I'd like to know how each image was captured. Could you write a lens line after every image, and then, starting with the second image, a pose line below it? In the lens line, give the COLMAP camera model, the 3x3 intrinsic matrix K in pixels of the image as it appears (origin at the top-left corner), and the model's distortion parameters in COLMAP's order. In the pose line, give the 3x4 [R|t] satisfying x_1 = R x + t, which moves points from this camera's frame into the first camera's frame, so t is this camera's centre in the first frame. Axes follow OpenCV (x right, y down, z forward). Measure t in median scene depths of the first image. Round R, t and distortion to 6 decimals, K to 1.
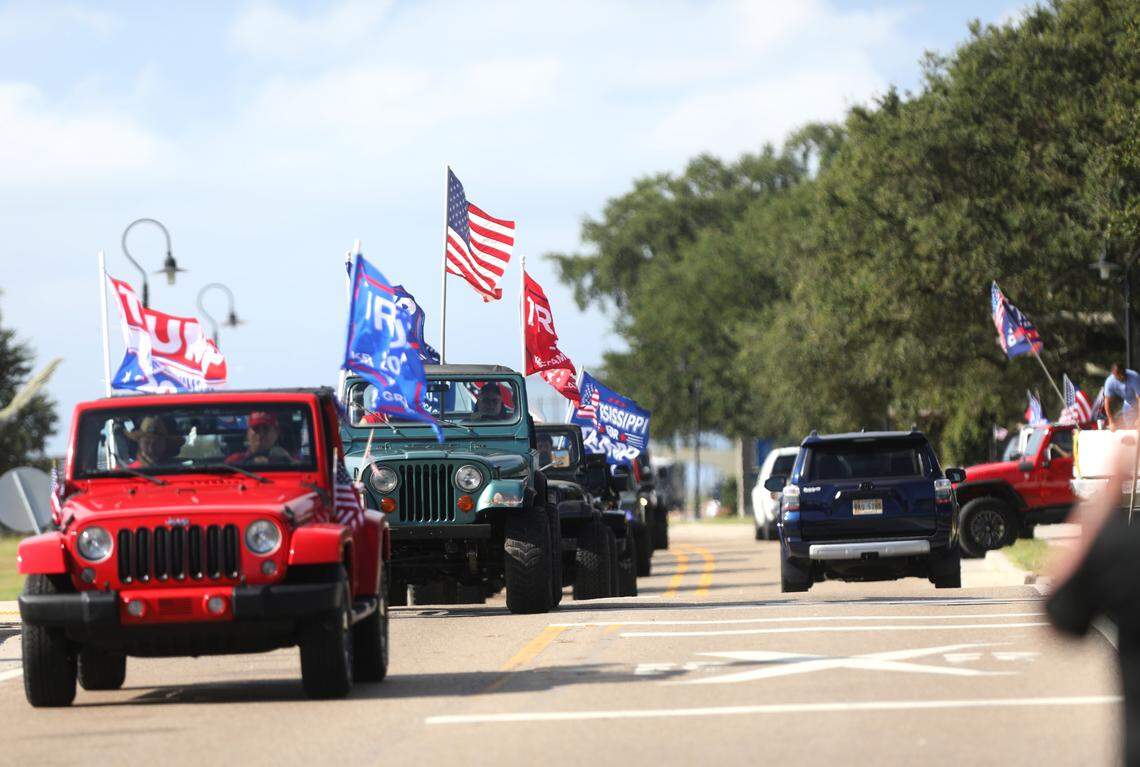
lens RADIAL K [[7695.0, 0, 571.3], [0, 7695.0, 383.4], [0, 0, 1]] dist [0.596698, 0.000000]
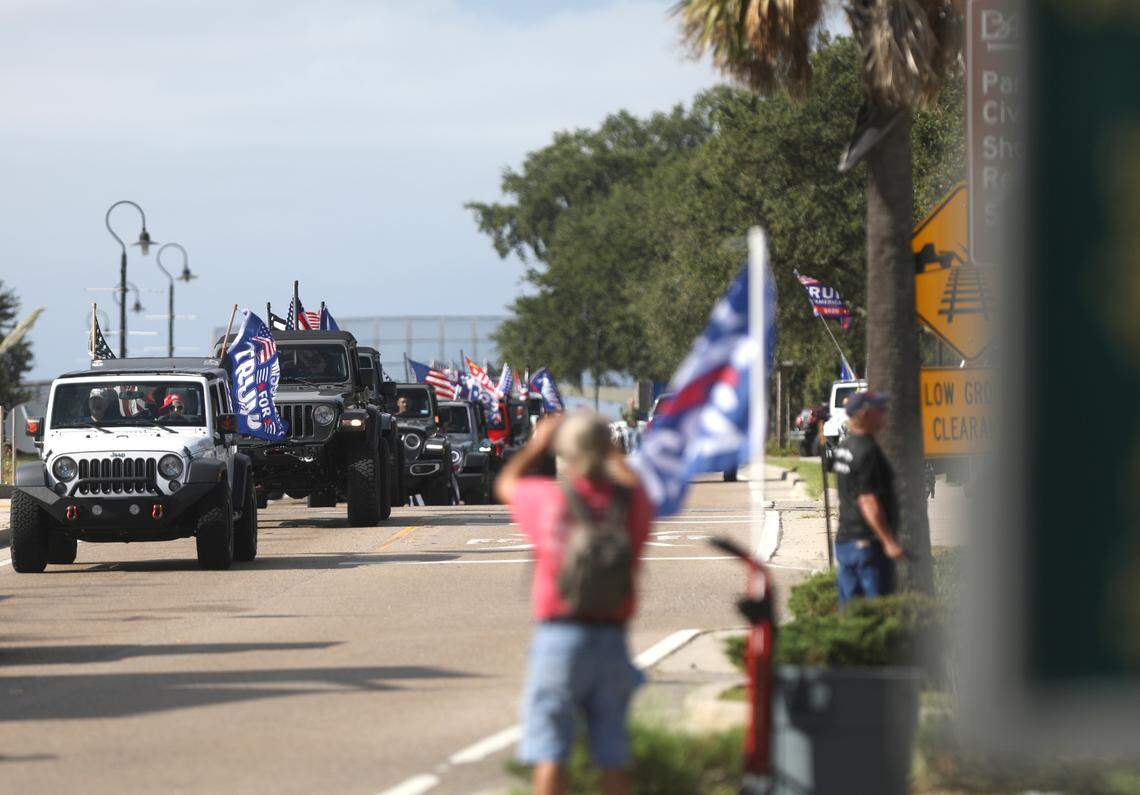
lens RADIAL K [[7920.5, 0, 568.0], [0, 7920.5, 398.3], [0, 0, 1]] dist [-0.035238, 0.000000]
pose [[0.999823, 0.017114, 0.007795, 0.004709], [-0.017197, 0.999795, 0.010675, -0.003397], [-0.007611, -0.010807, 0.999913, -0.199384]]
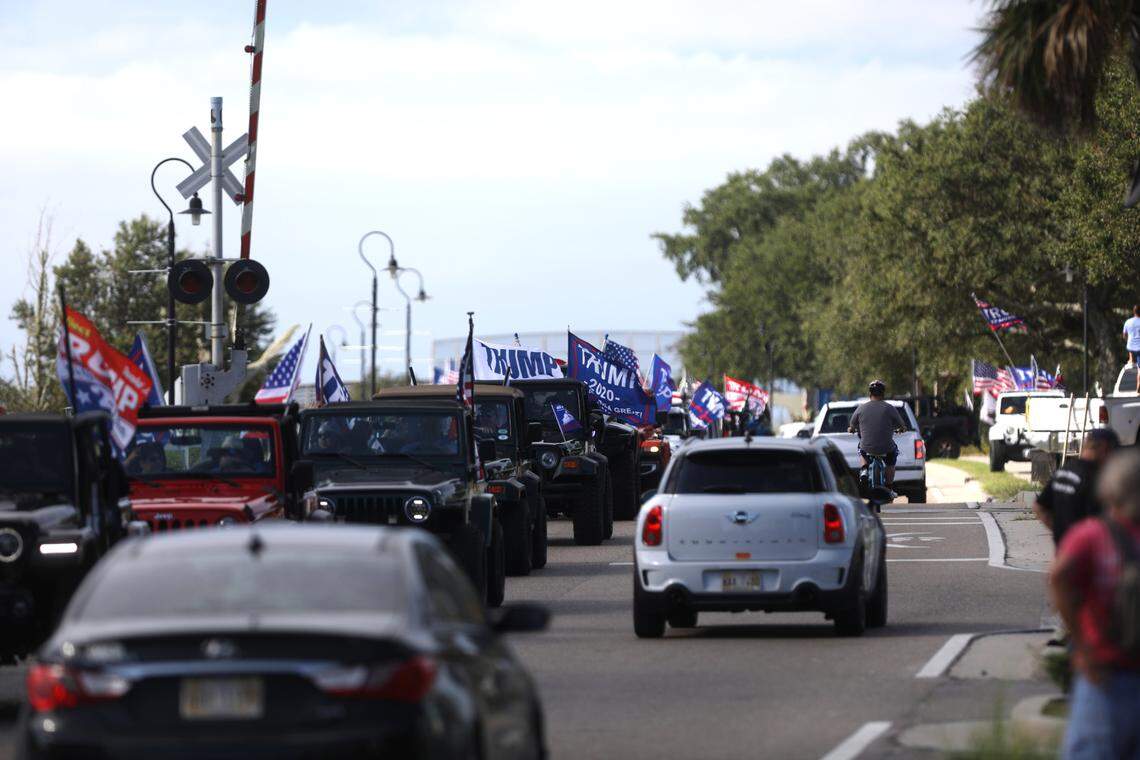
lens RADIAL K [[6729.9, 0, 572.2], [0, 6729.9, 376.7], [0, 0, 1]] dist [0.339508, 0.000000]
pose [[0.999714, 0.019187, -0.014269, -0.001101], [-0.019078, 0.999788, 0.007737, -0.003792], [0.014414, -0.007462, 0.999868, -0.168283]]
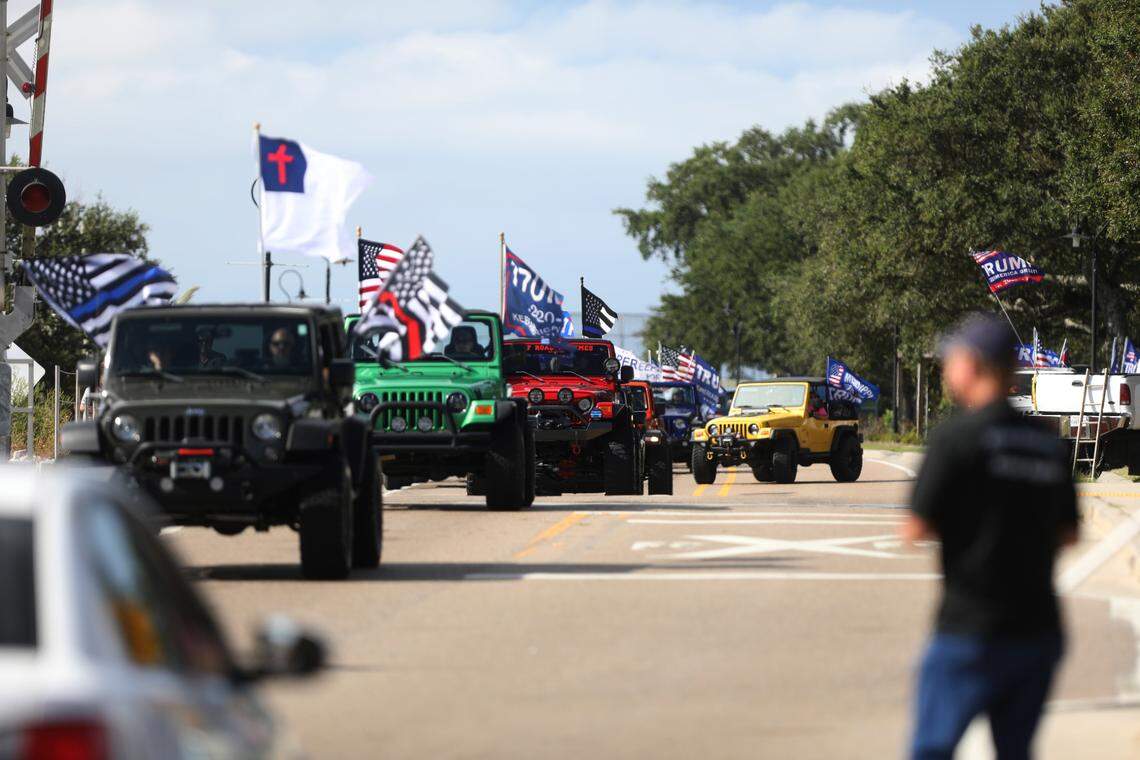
lens RADIAL K [[6729.9, 0, 566.6], [0, 6729.9, 382.8], [0, 0, 1]] dist [0.339508, 0.000000]
pose [[0.999468, 0.030630, -0.011192, 0.002647], [-0.030523, 0.999488, 0.009544, -0.000137], [0.011479, -0.009198, 0.999892, -0.035424]]
